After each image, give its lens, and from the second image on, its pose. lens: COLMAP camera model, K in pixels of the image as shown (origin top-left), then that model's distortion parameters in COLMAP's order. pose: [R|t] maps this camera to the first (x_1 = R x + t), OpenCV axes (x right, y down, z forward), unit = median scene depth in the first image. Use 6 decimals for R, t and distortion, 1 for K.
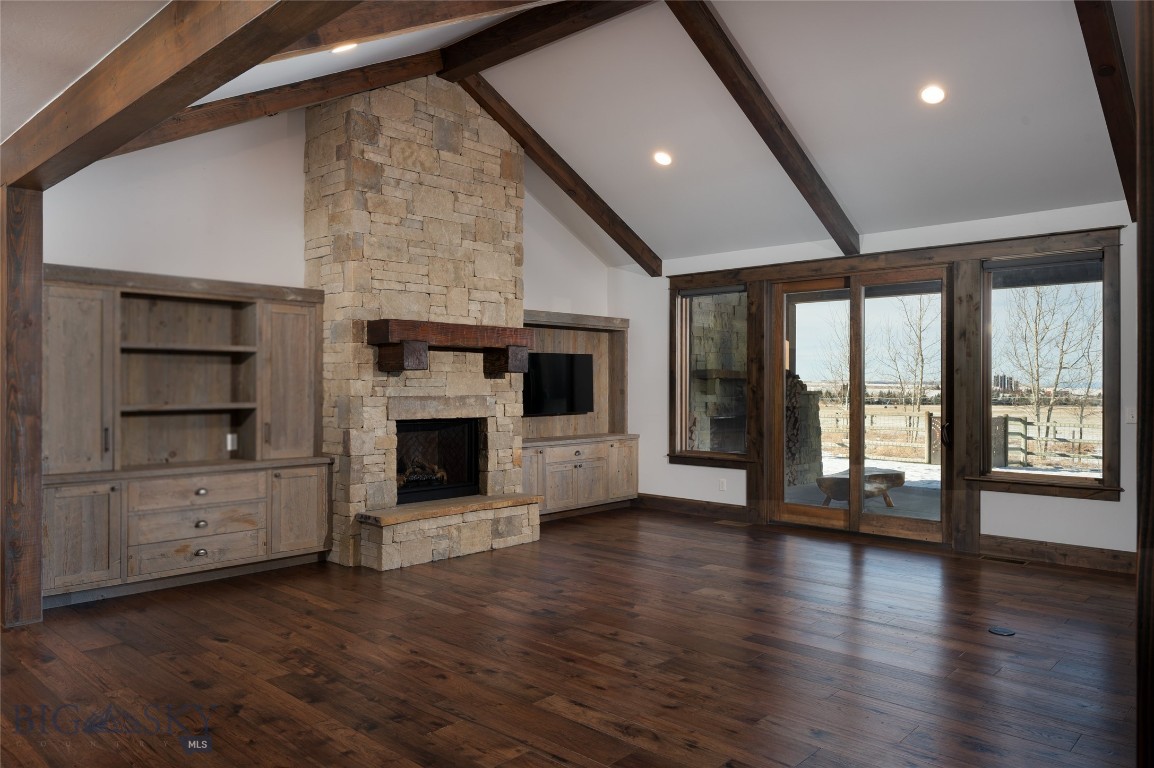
lens RADIAL K [[798.1, 0, 577.0], [0, 798.1, 384.0], [0, 0, 1]] dist [-0.001978, -0.000420]
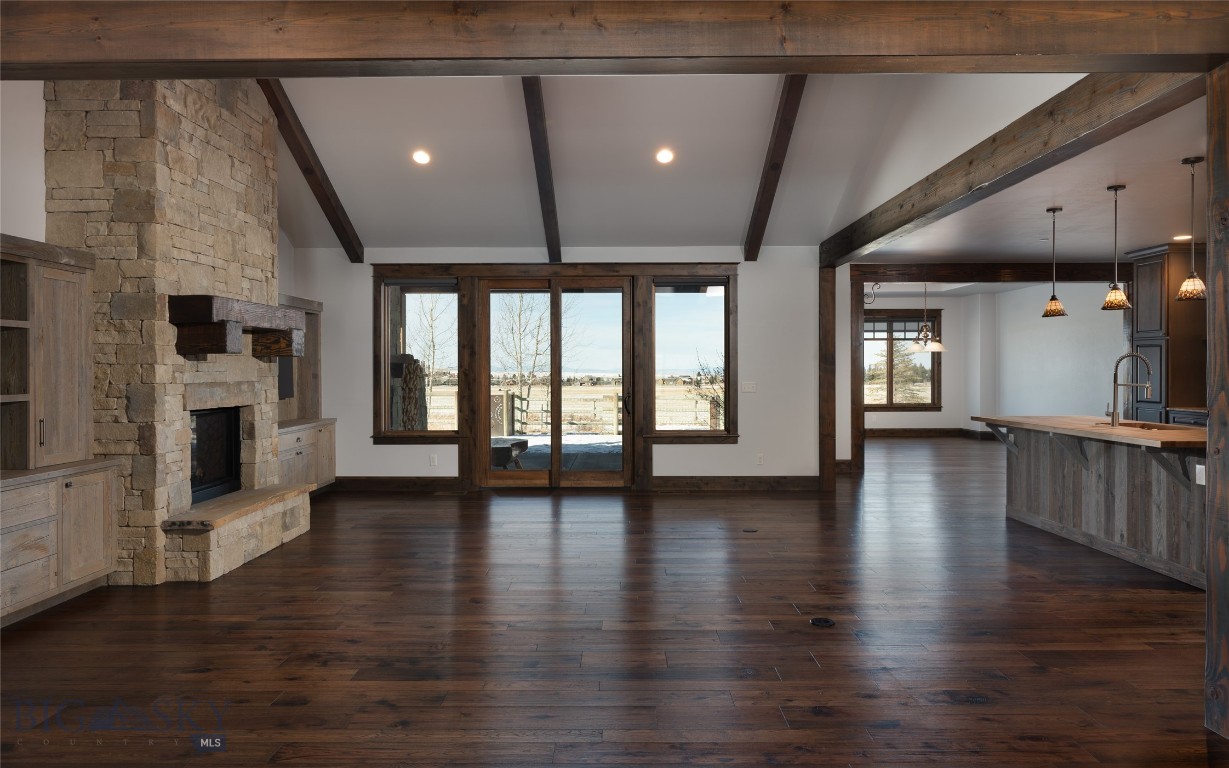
lens RADIAL K [[776.6, 0, 612.7], [0, 776.6, 371.9], [0, 0, 1]] dist [-0.004220, -0.000474]
pose [[0.737513, -0.007759, 0.675288, -0.445522], [0.004460, 0.999968, 0.006619, -0.000393], [-0.675318, -0.001870, 0.737525, 0.061970]]
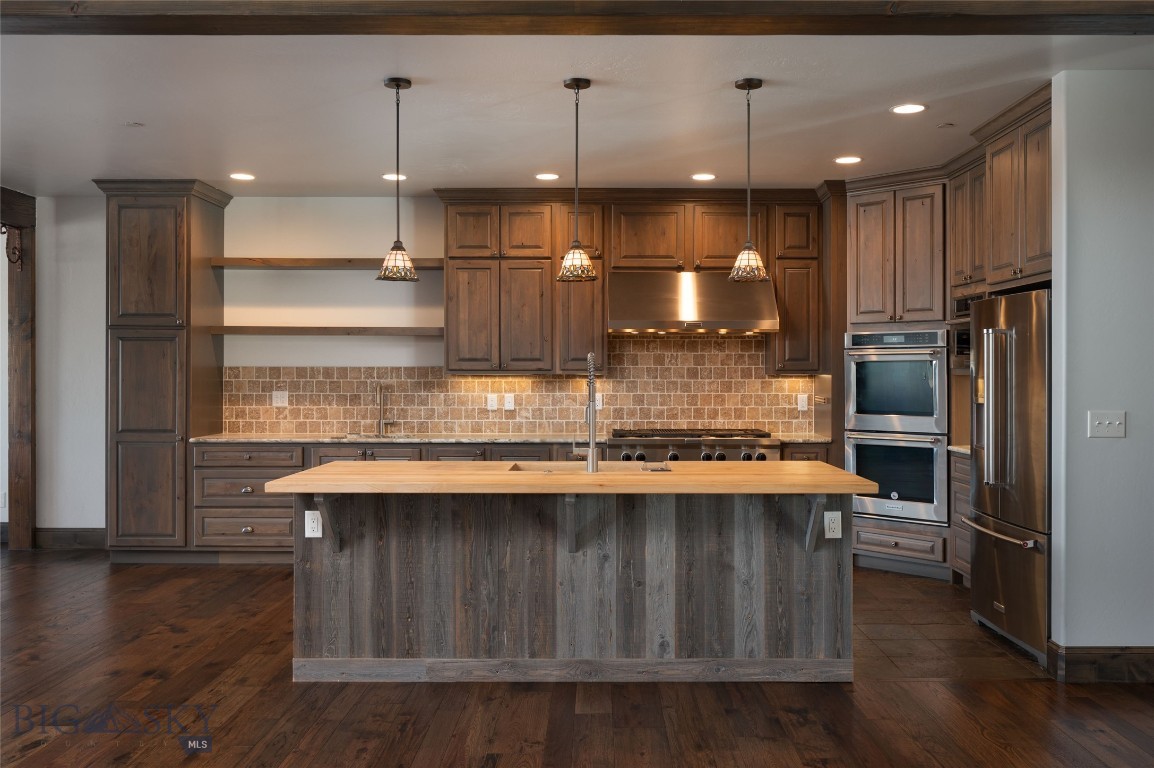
lens RADIAL K [[971.9, 0, 596.5], [0, 971.9, 373.0], [0, 0, 1]] dist [-0.004422, 0.000467]
pose [[-0.681689, -0.003492, 0.731633, 0.084100], [-0.004271, 0.999991, 0.000793, 0.000314], [-0.731629, -0.002585, -0.681698, 0.803125]]
